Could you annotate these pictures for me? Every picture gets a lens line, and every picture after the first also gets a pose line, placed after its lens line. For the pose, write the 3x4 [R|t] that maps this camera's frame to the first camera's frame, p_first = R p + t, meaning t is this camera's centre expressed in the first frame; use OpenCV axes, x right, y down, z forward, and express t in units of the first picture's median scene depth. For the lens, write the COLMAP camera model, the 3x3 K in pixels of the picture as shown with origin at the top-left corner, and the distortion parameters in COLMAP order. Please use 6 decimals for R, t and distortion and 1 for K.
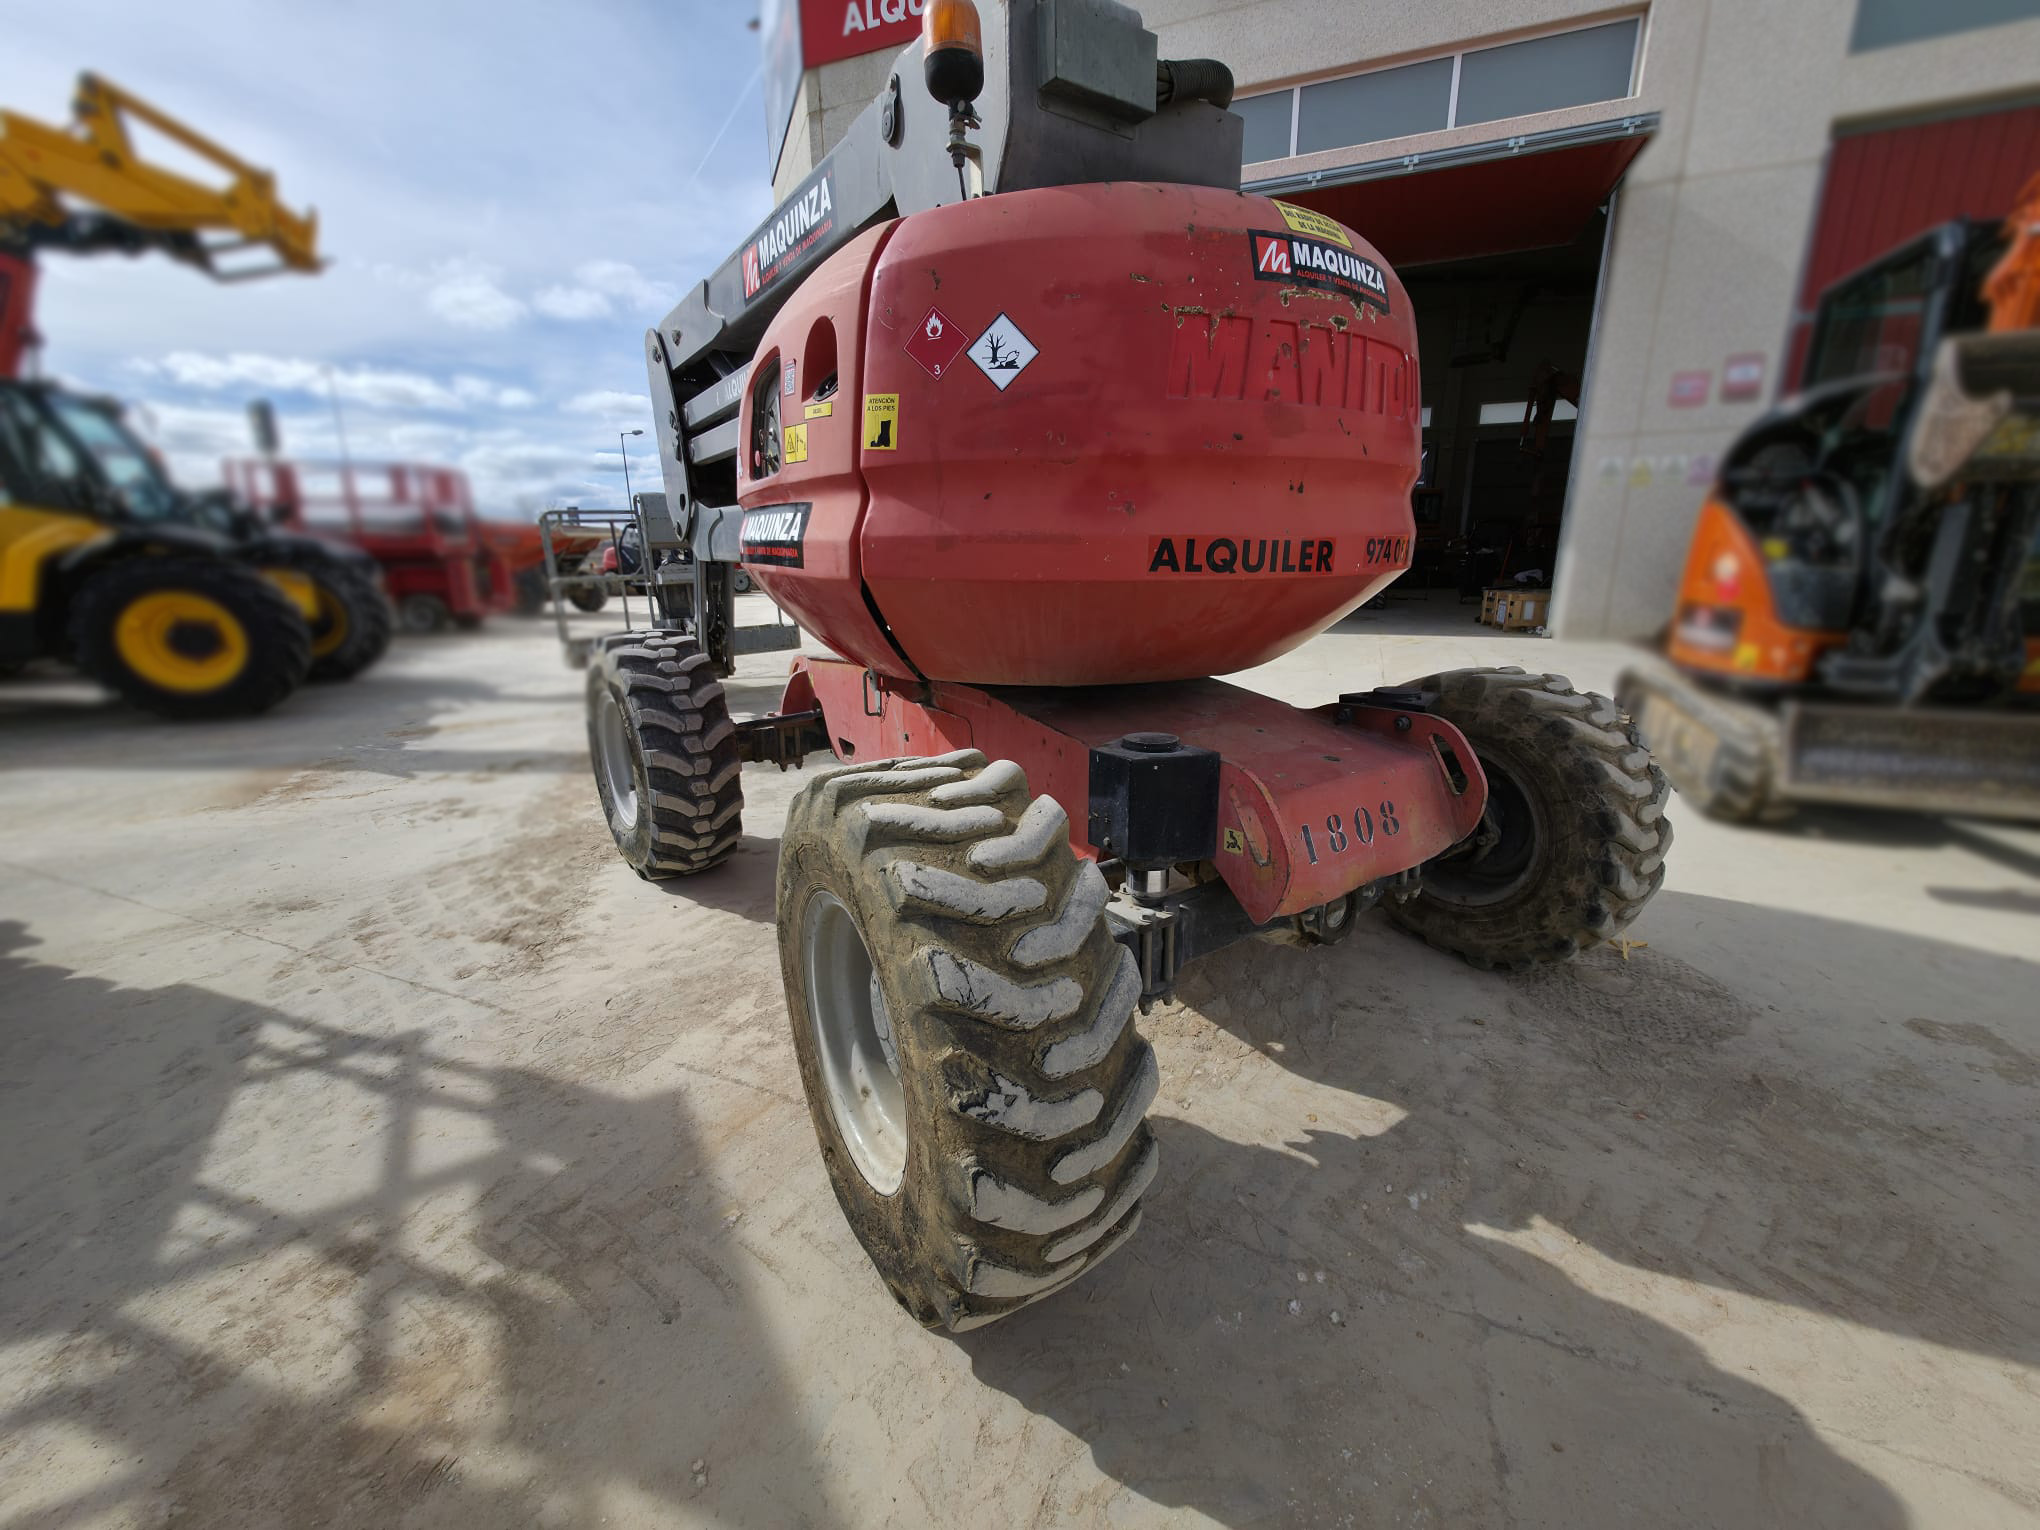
lens RADIAL K [[810.8, 0, 1022.4], [0, 810.8, 766.4], [0, 0, 1]] dist [0.000166, 0.000082]
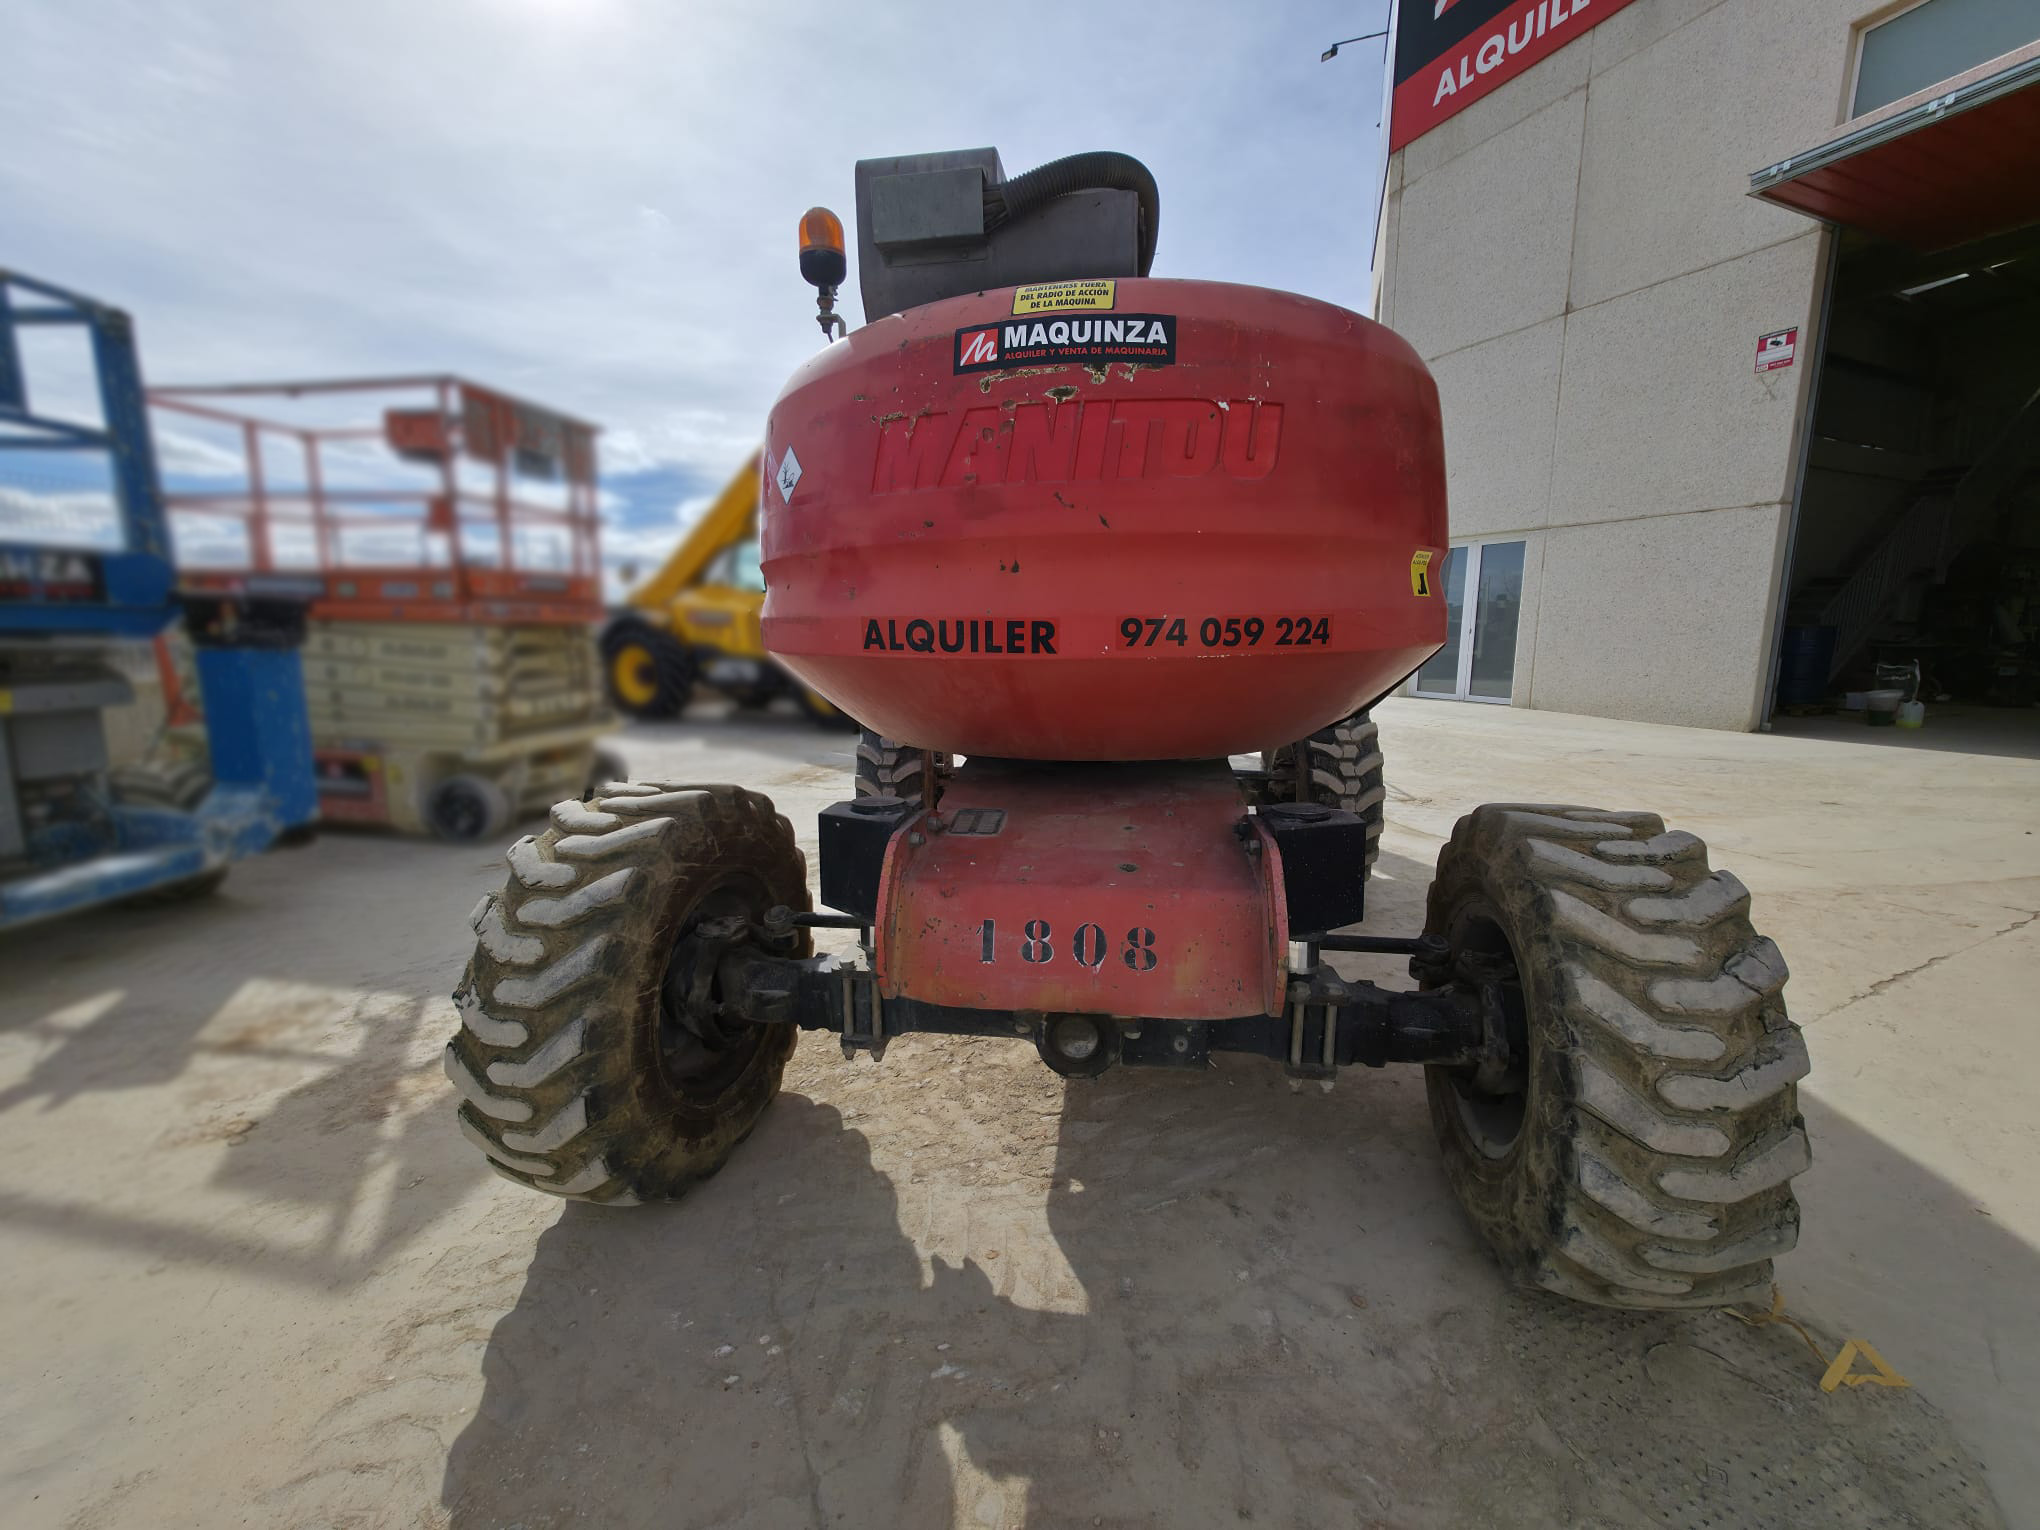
lens RADIAL K [[811.7, 0, 1022.9], [0, 811.7, 768.2], [0, 0, 1]] dist [0.001811, 0.000450]
pose [[0.736467, 0.120448, -0.665664, 0.893216], [-0.175824, 0.984285, -0.016425, -0.083039], [0.653225, 0.129137, 0.746070, 0.279299]]
